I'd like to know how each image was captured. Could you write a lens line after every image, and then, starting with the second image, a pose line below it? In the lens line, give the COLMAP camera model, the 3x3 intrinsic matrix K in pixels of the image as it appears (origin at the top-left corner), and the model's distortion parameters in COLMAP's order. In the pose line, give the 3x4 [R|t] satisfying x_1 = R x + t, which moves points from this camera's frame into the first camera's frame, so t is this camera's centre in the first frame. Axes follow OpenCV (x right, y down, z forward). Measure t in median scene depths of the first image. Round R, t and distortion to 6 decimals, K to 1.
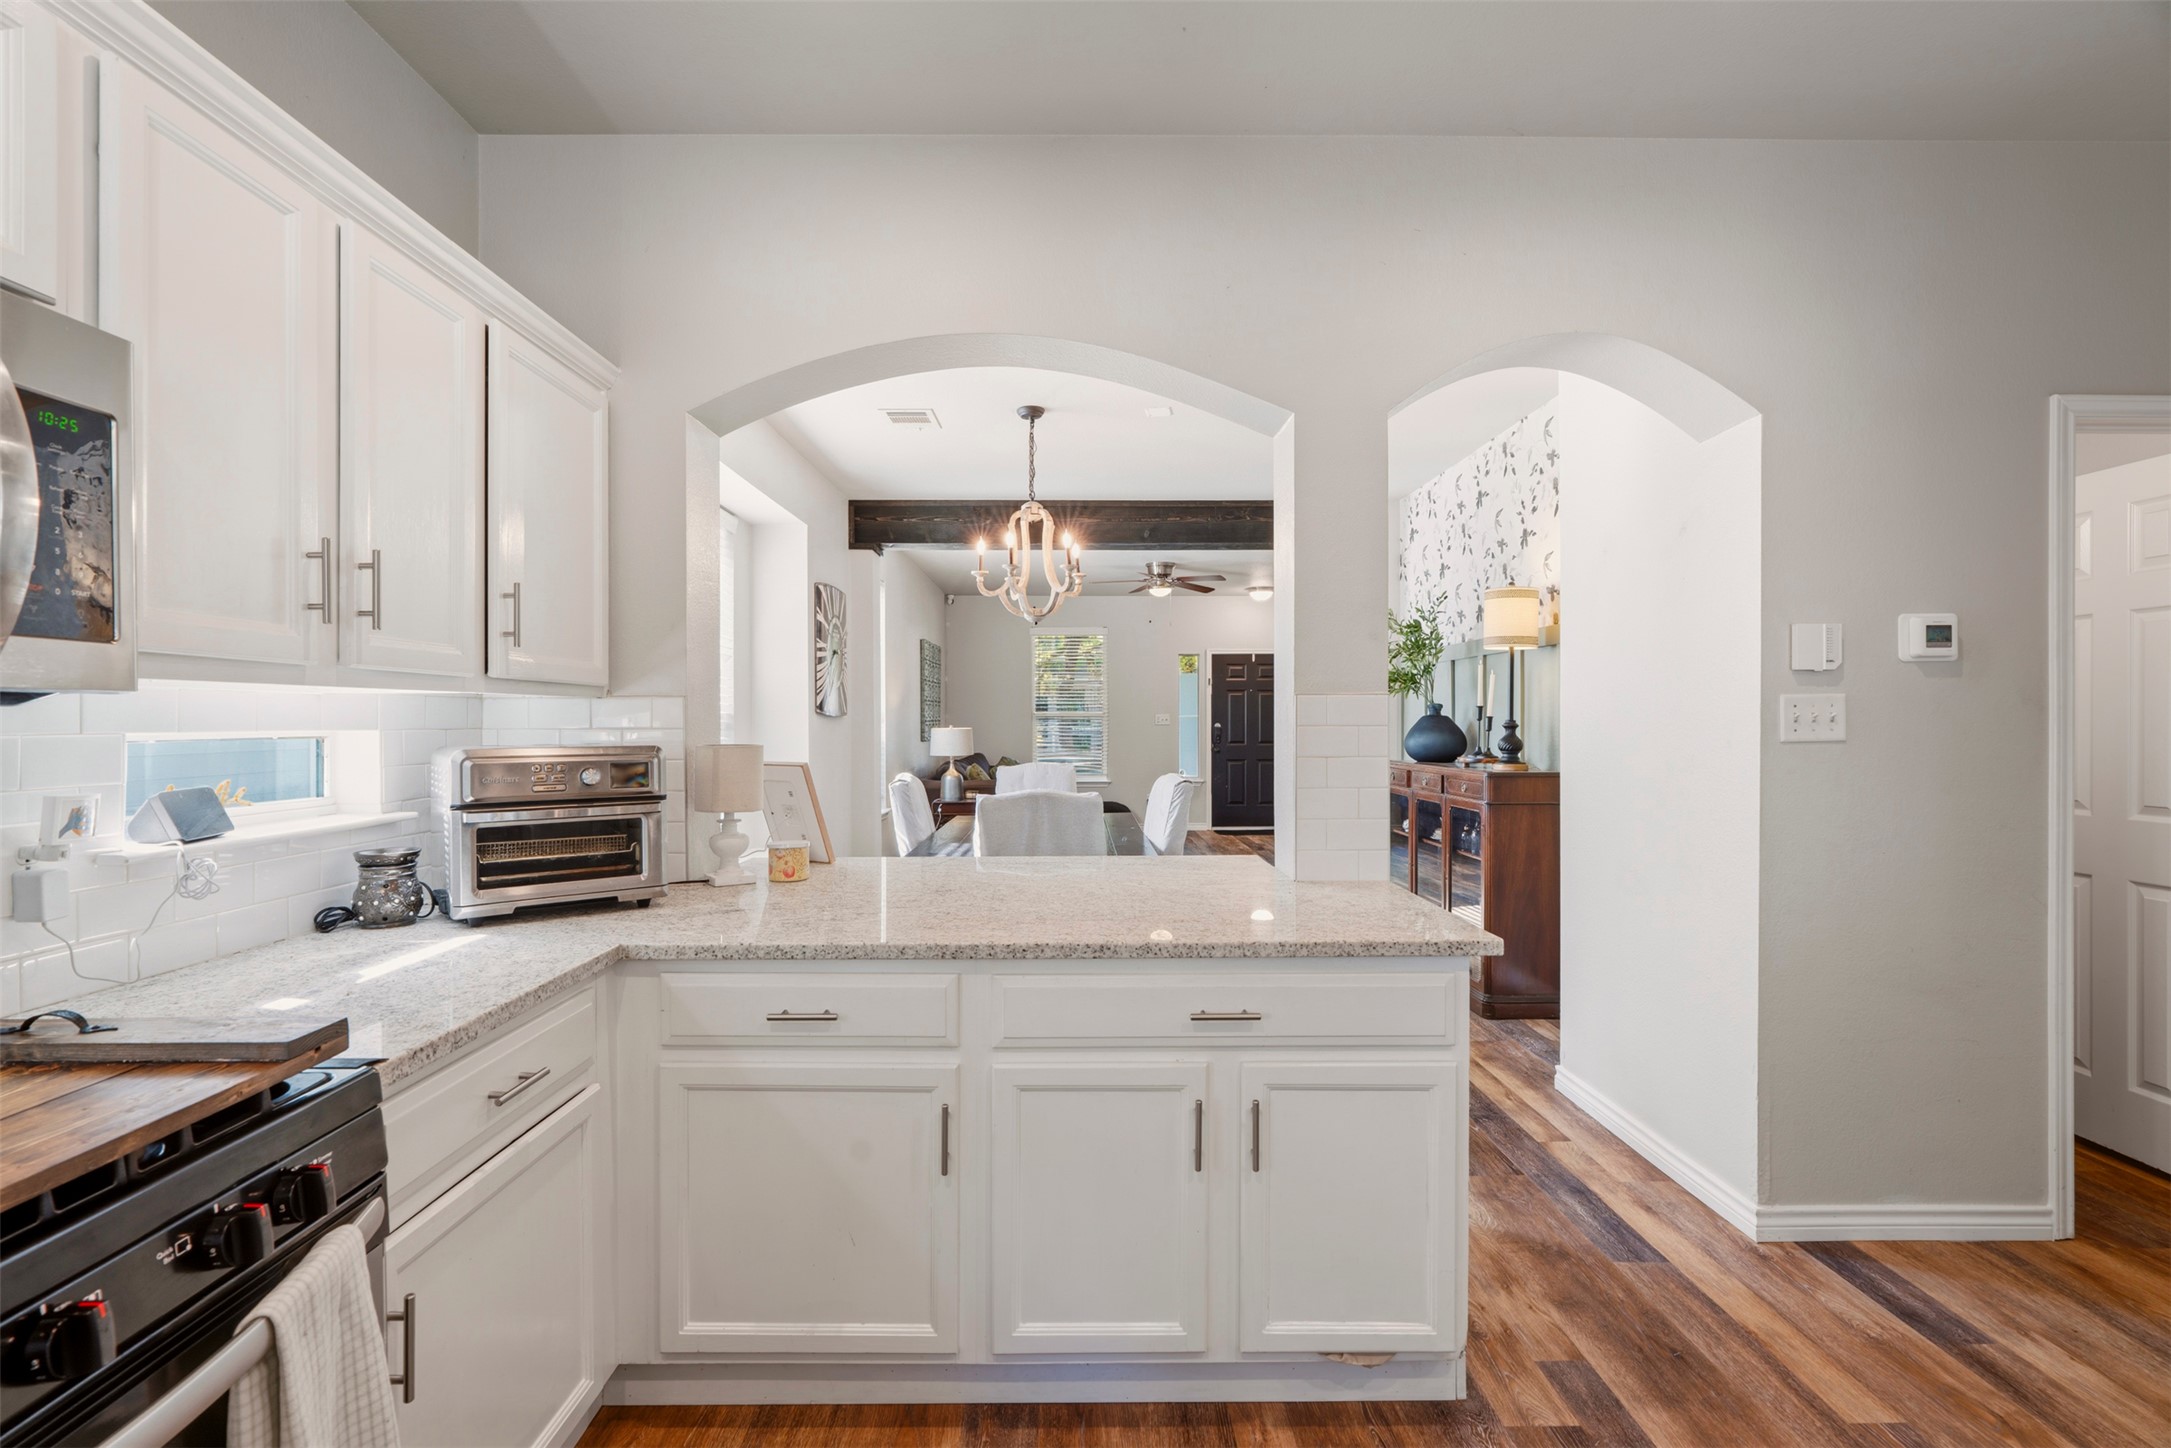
lens RADIAL K [[982.8, 0, 1080.4], [0, 982.8, 717.3], [0, 0, 1]] dist [-0.006014, 0.001247]
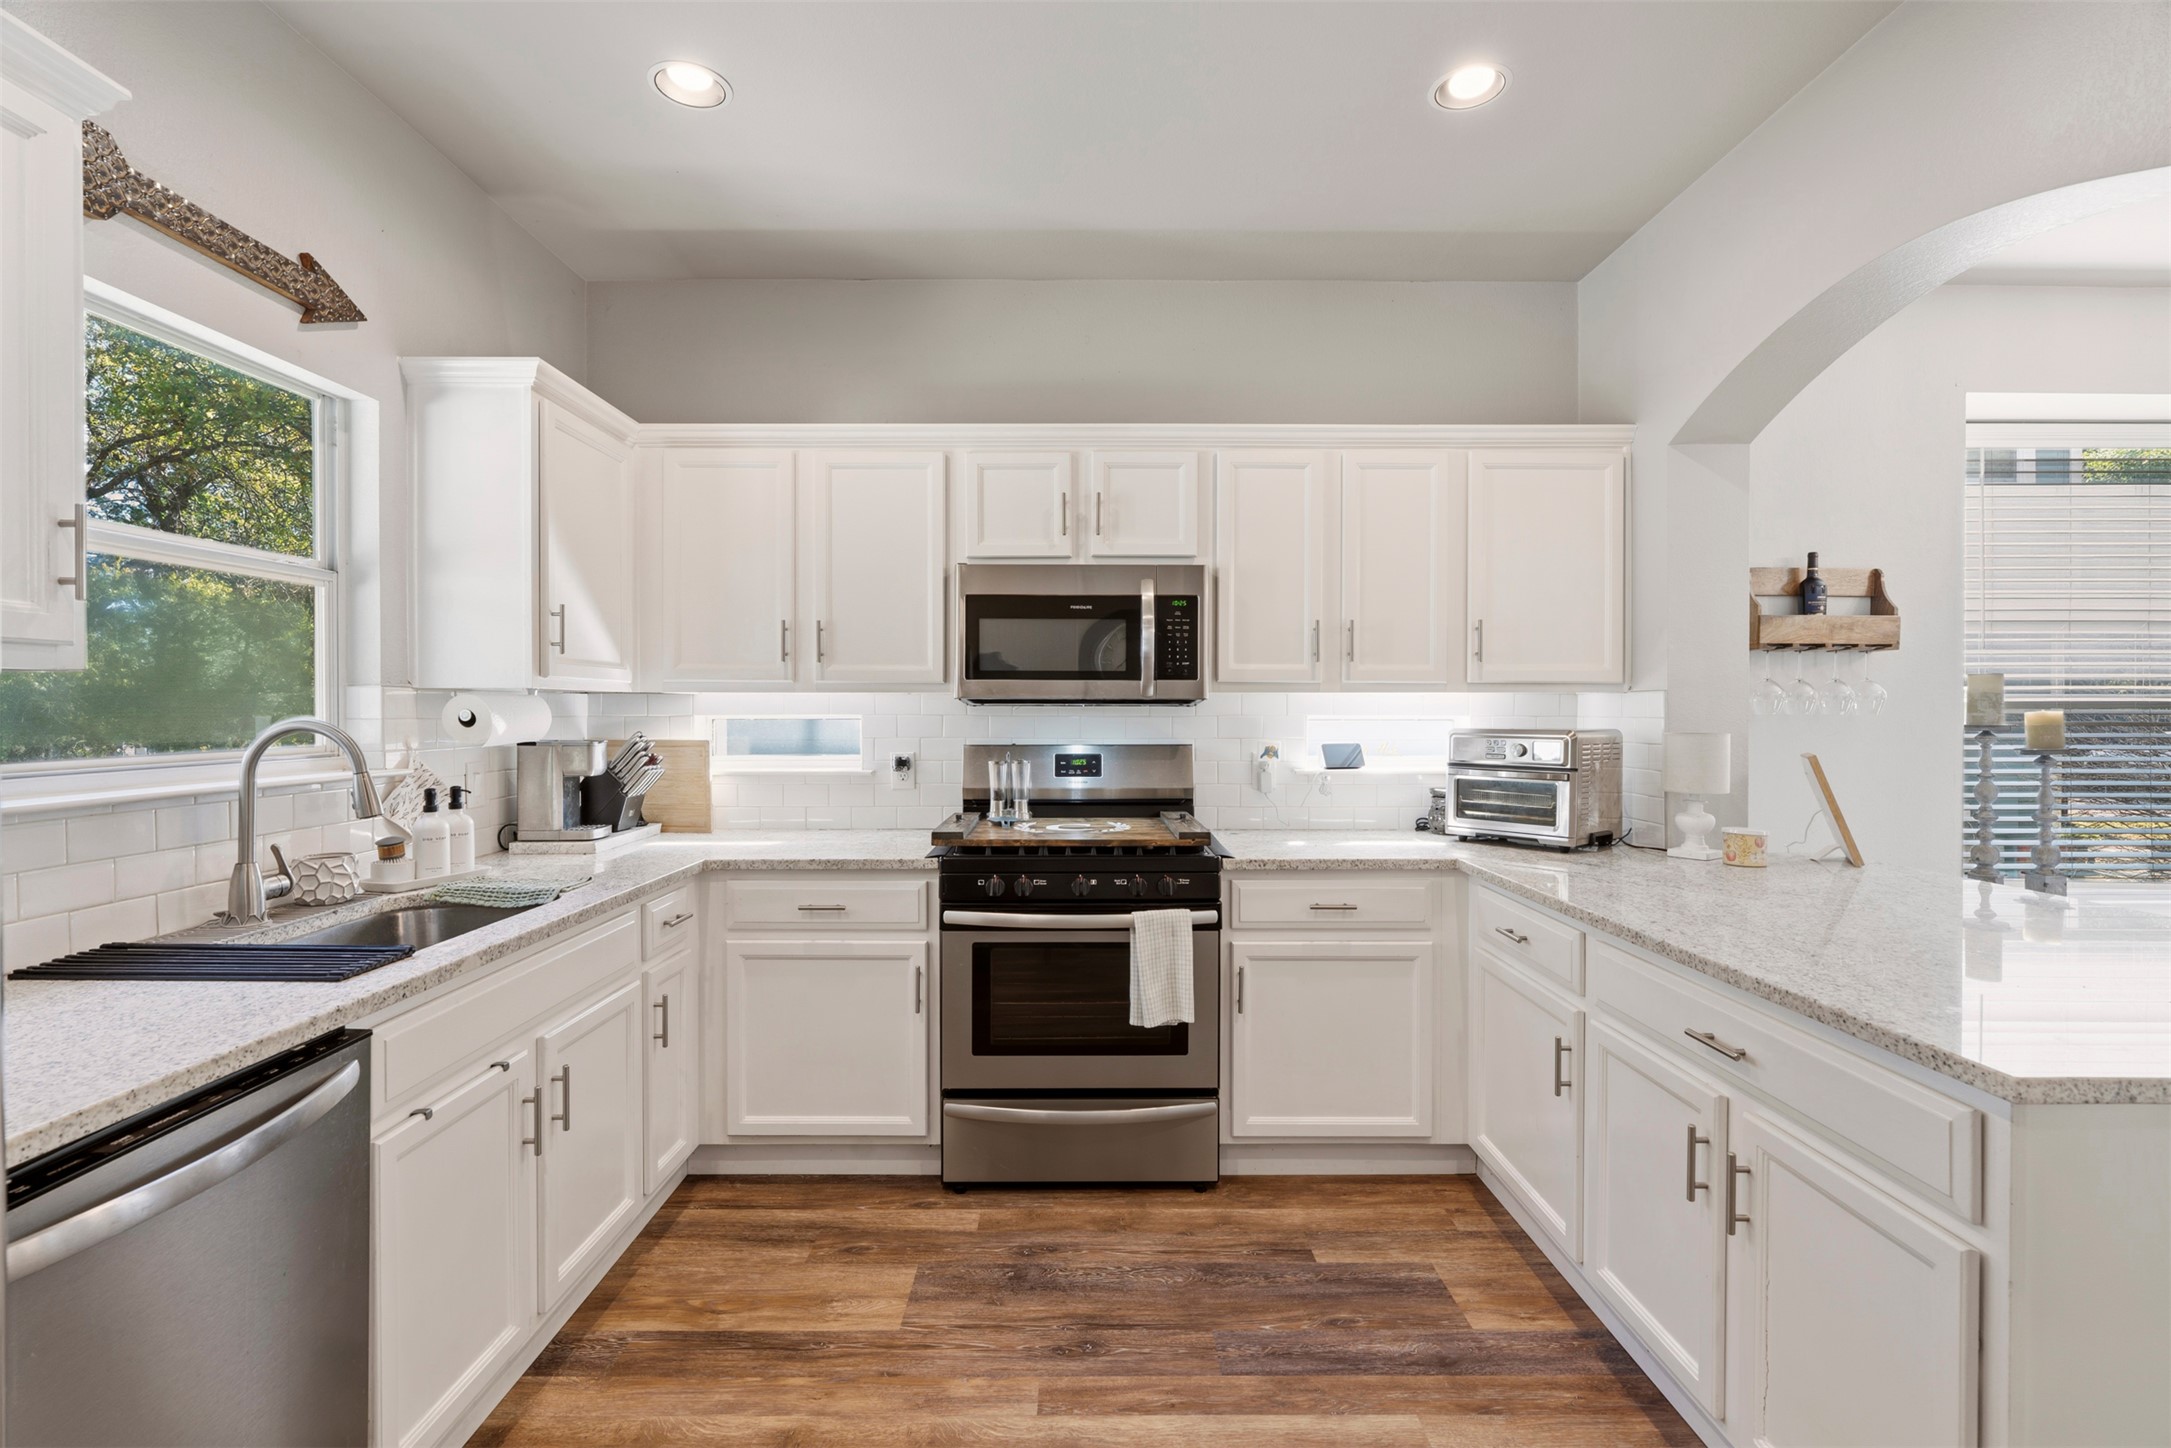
lens RADIAL K [[982.8, 0, 1080.4], [0, 982.8, 717.3], [0, 0, 1]] dist [-0.006014, 0.001247]
pose [[-0.017942, 0.005447, -0.999824, 1.025573], [-0.001121, 0.999984, 0.005468, 0.006382], [0.999838, 0.001218, -0.017935, 0.440128]]
